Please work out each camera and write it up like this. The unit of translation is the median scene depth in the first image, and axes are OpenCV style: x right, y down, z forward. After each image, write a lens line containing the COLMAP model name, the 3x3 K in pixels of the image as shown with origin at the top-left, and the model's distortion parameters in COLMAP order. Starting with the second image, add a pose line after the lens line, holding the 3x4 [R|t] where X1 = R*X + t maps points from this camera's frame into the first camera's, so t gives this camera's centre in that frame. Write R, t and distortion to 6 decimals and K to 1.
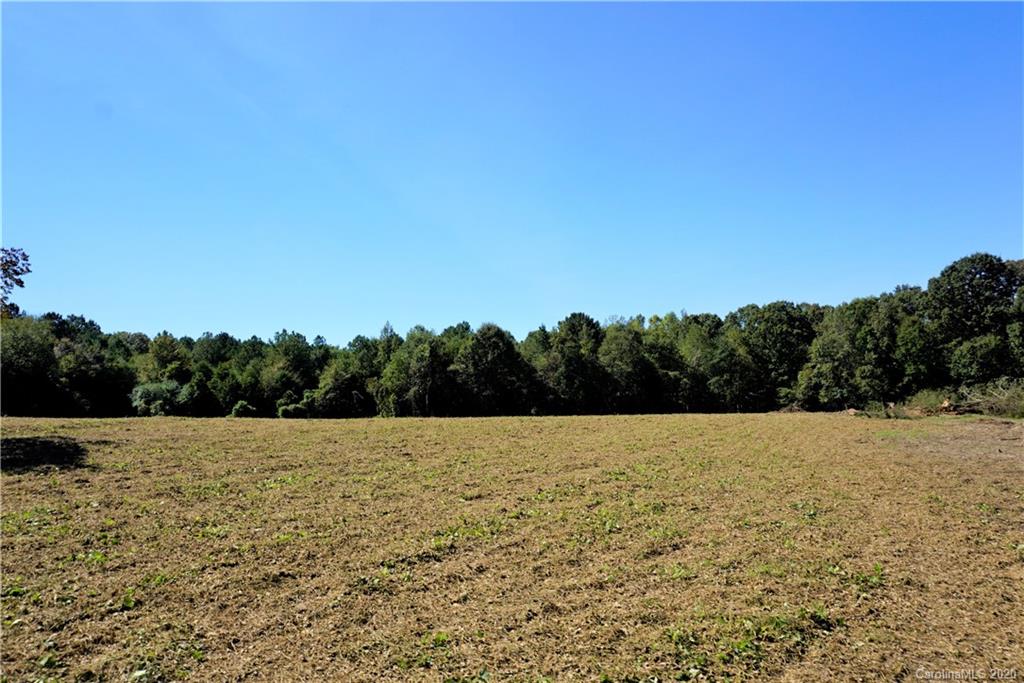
lens RADIAL K [[690.9, 0, 510.4], [0, 690.9, 343.2], [0, 0, 1]] dist [-0.042350, 0.035507]
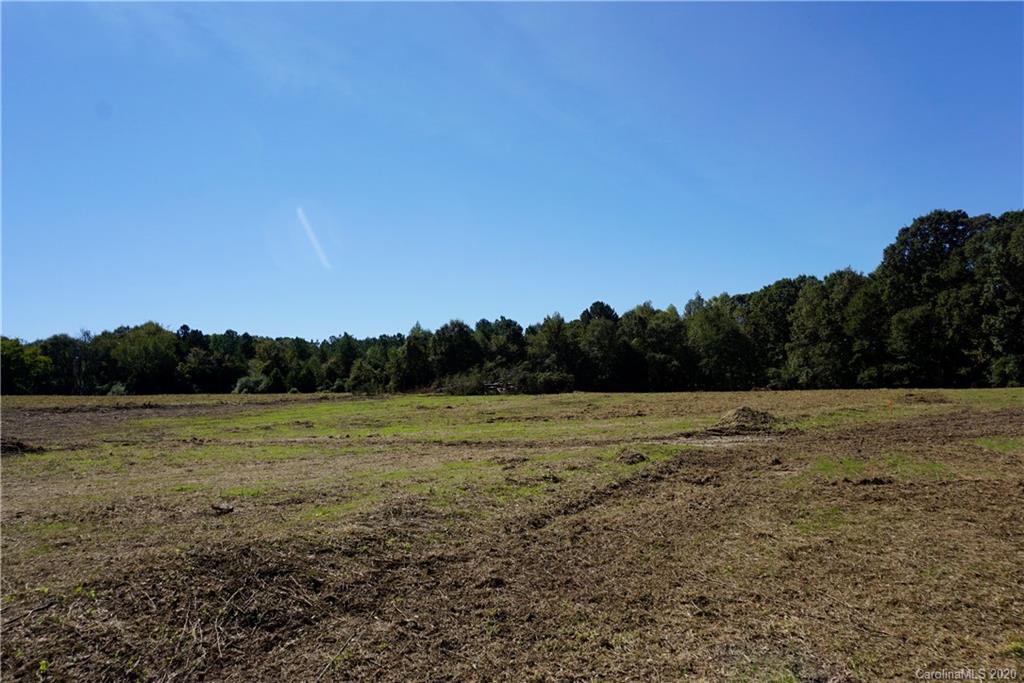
lens RADIAL K [[690.9, 0, 516.0], [0, 690.9, 342.6], [0, 0, 1]] dist [-0.042350, 0.035507]
pose [[0.902922, -0.039308, -0.428004, 0.539228], [0.049360, 0.998704, 0.012409, -0.000484], [0.426962, -0.032330, 0.903692, -0.026199]]
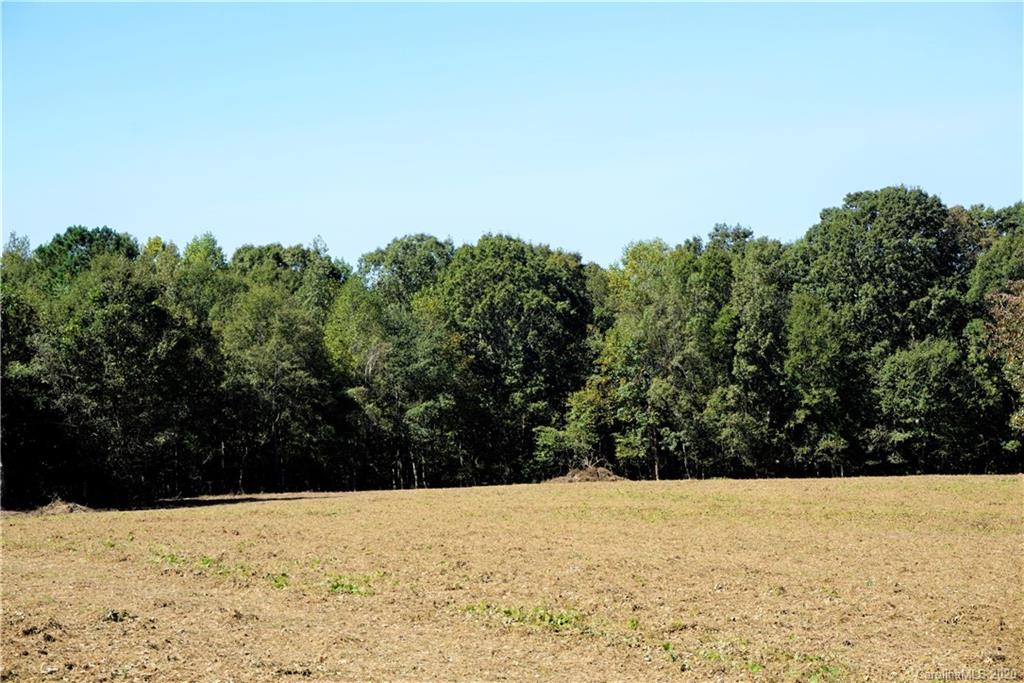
lens RADIAL K [[1999.7, 0, 517.0], [0, 1999.7, 343.1], [0, 0, 1]] dist [0.034453, 0.000000]
pose [[0.740628, 0.042801, 0.670551, -0.582900], [-0.060323, 0.998175, 0.002914, 0.006188], [-0.669202, -0.042608, 0.741858, 0.014423]]
